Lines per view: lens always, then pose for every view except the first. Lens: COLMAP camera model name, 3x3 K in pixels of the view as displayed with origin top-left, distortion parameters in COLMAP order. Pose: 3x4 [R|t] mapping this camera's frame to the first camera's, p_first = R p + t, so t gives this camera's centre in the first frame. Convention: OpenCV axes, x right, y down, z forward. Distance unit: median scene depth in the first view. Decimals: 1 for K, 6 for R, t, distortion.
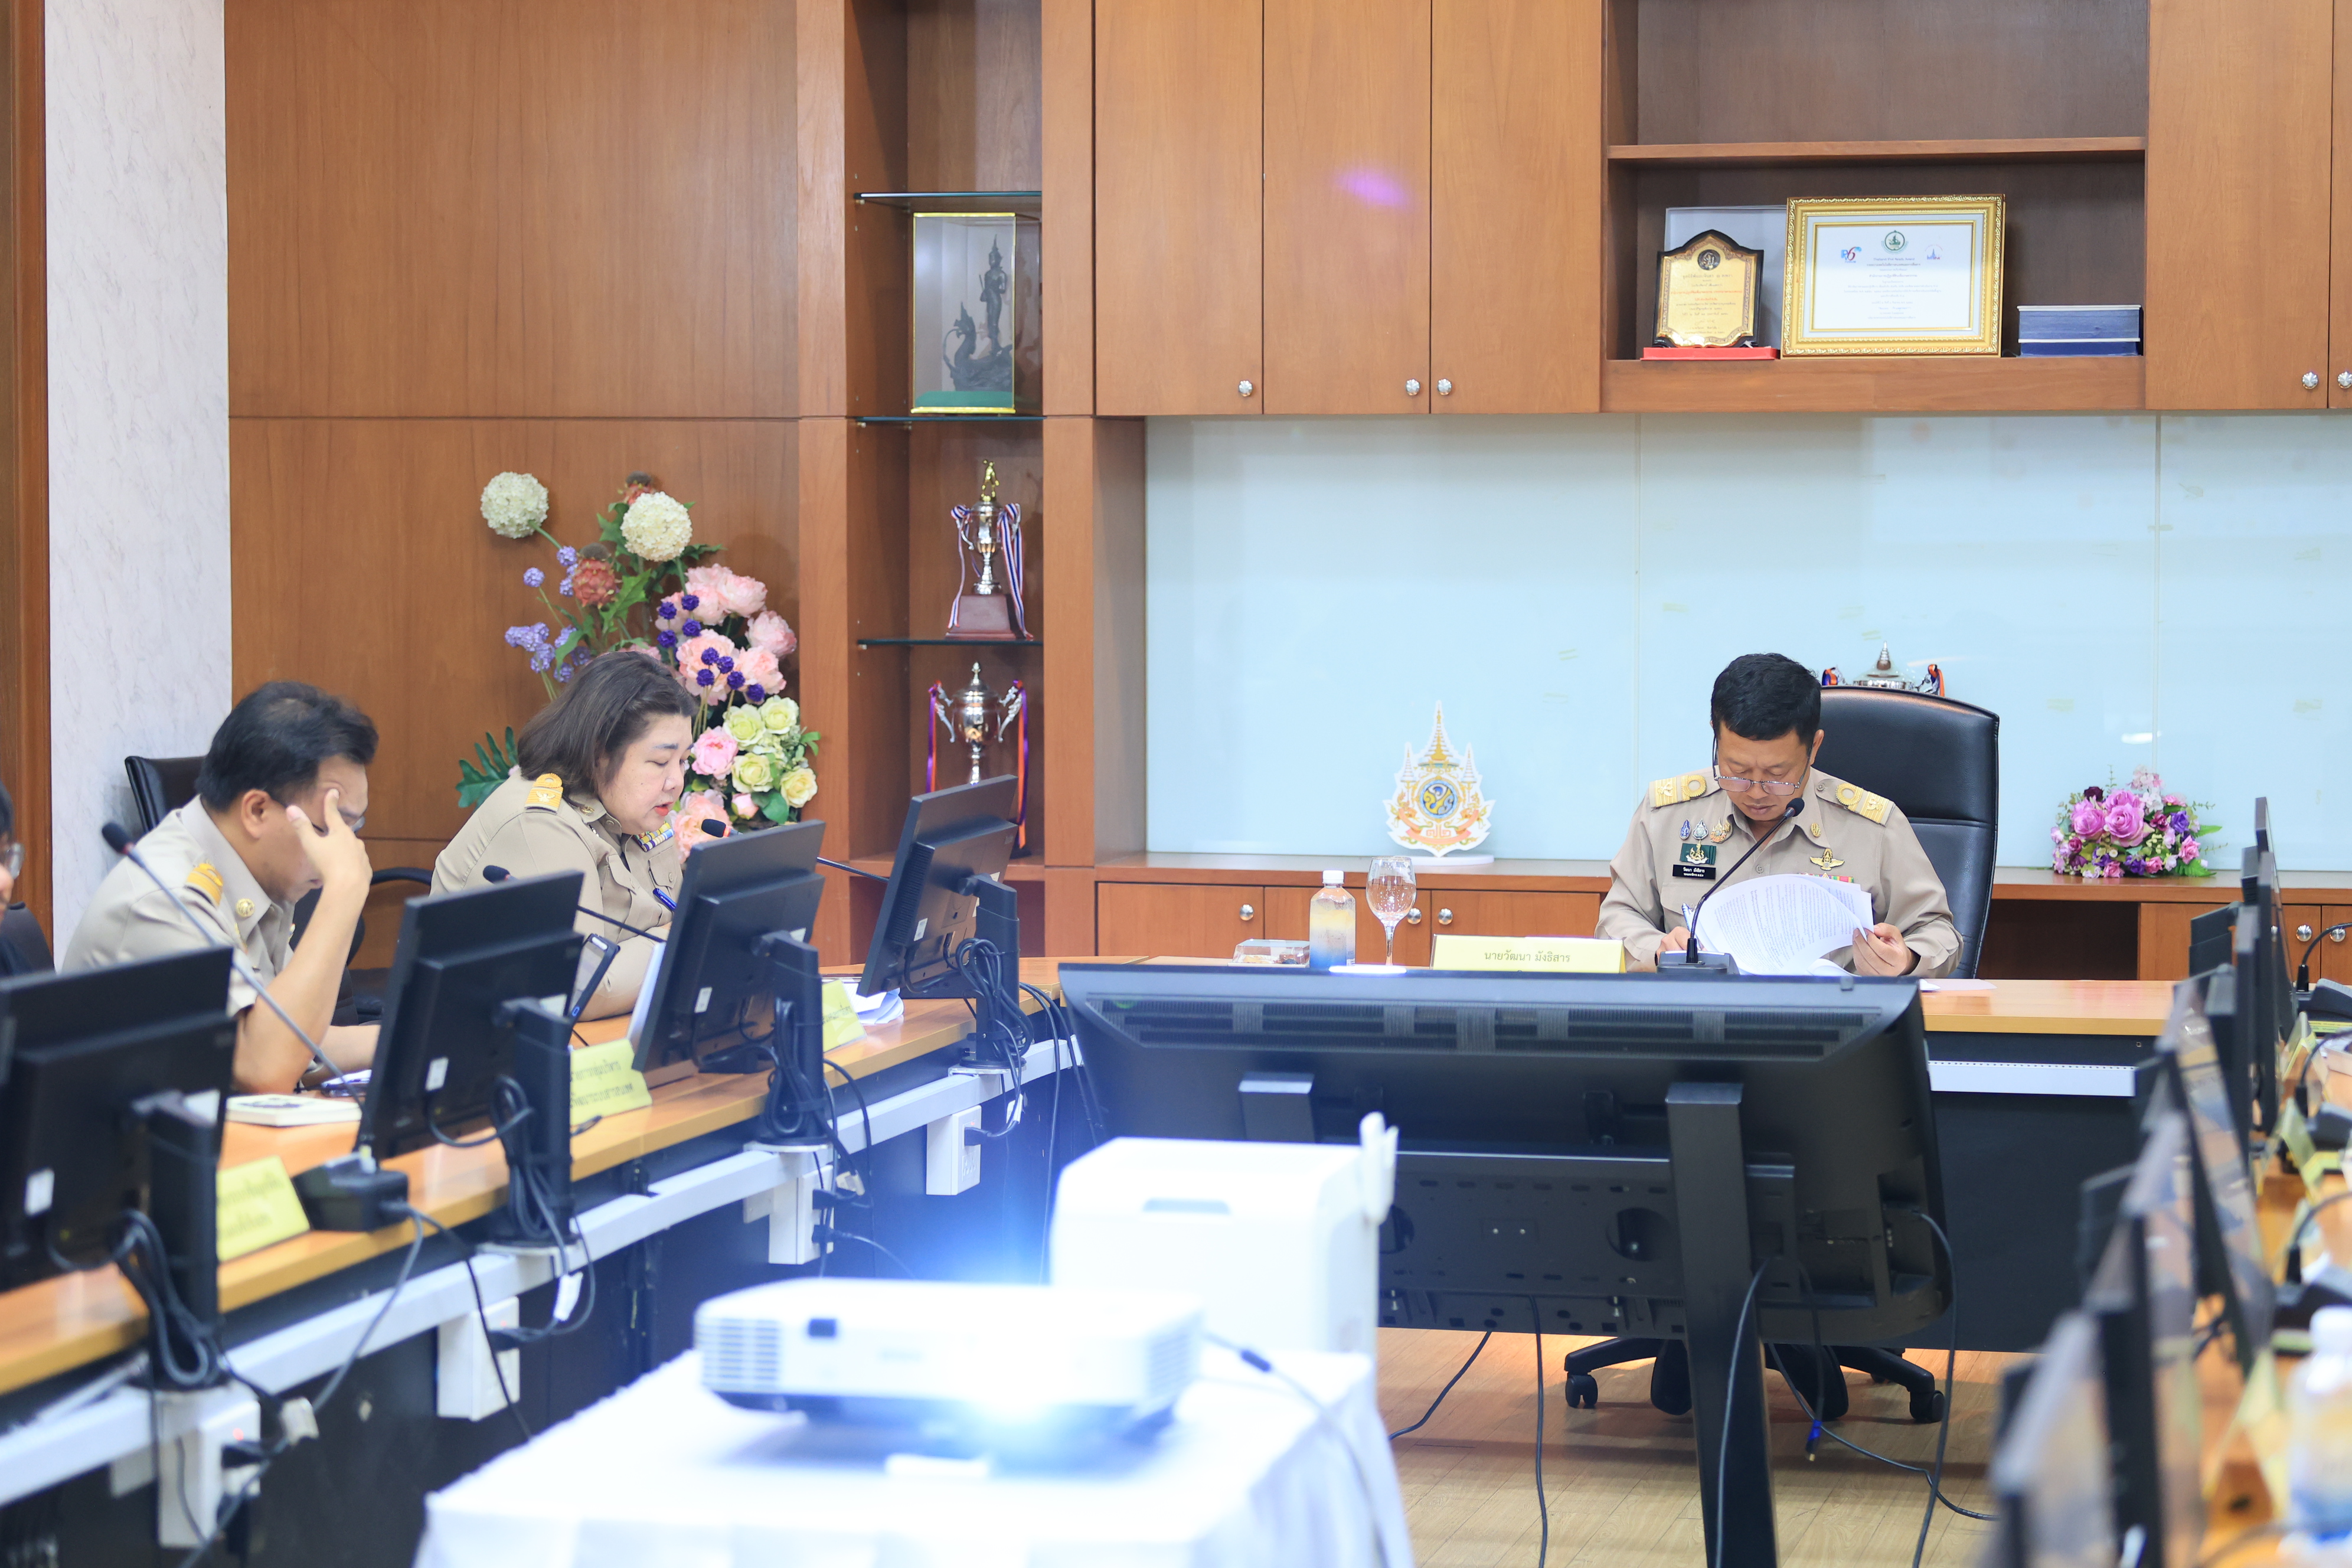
lens RADIAL K [[5002.1, 0, 1177.1], [0, 5002.1, 841.2], [0, 0, 1]] dist [-0.031032, 0.000000]
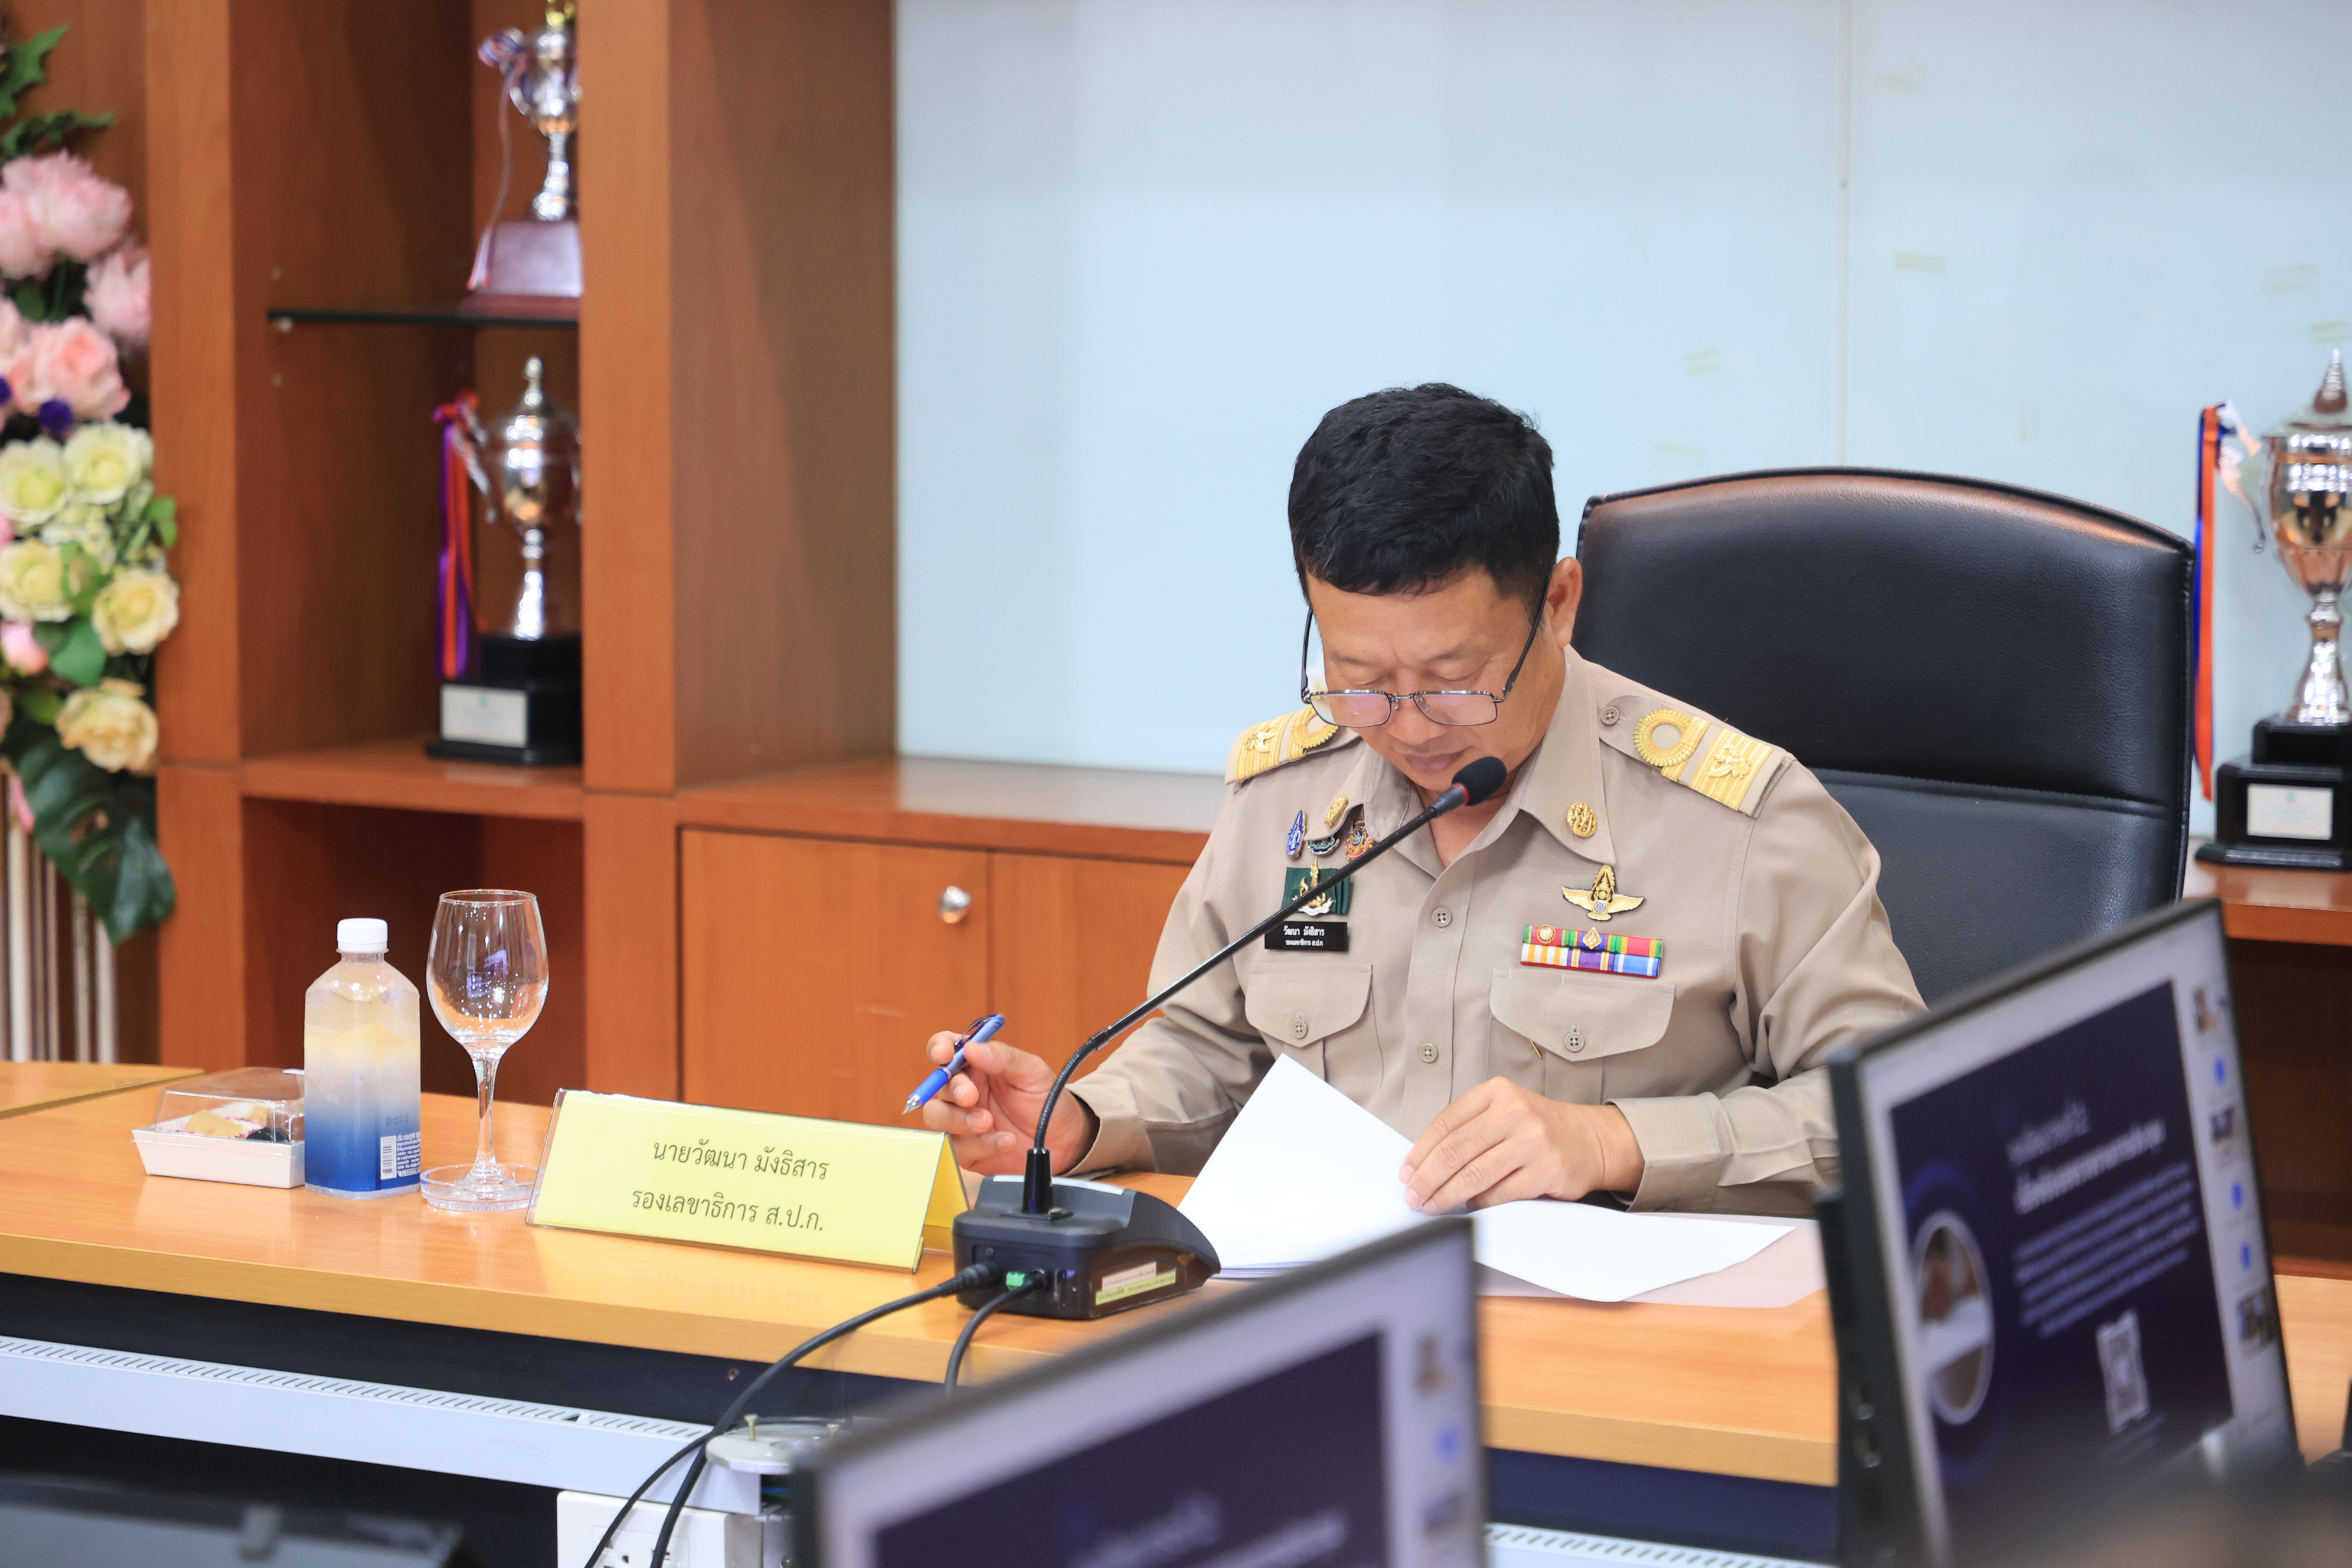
lens RADIAL K [[6765.0, 0, 1166.5], [0, 6765.0, 791.4], [0, 0, 1]] dist [-0.006762, 0.000000]
pose [[0.968893, 0.030282, -0.245621, 0.191959], [-0.020646, 0.998916, 0.041715, -0.023686], [0.246618, -0.035347, 0.968468, 0.398820]]
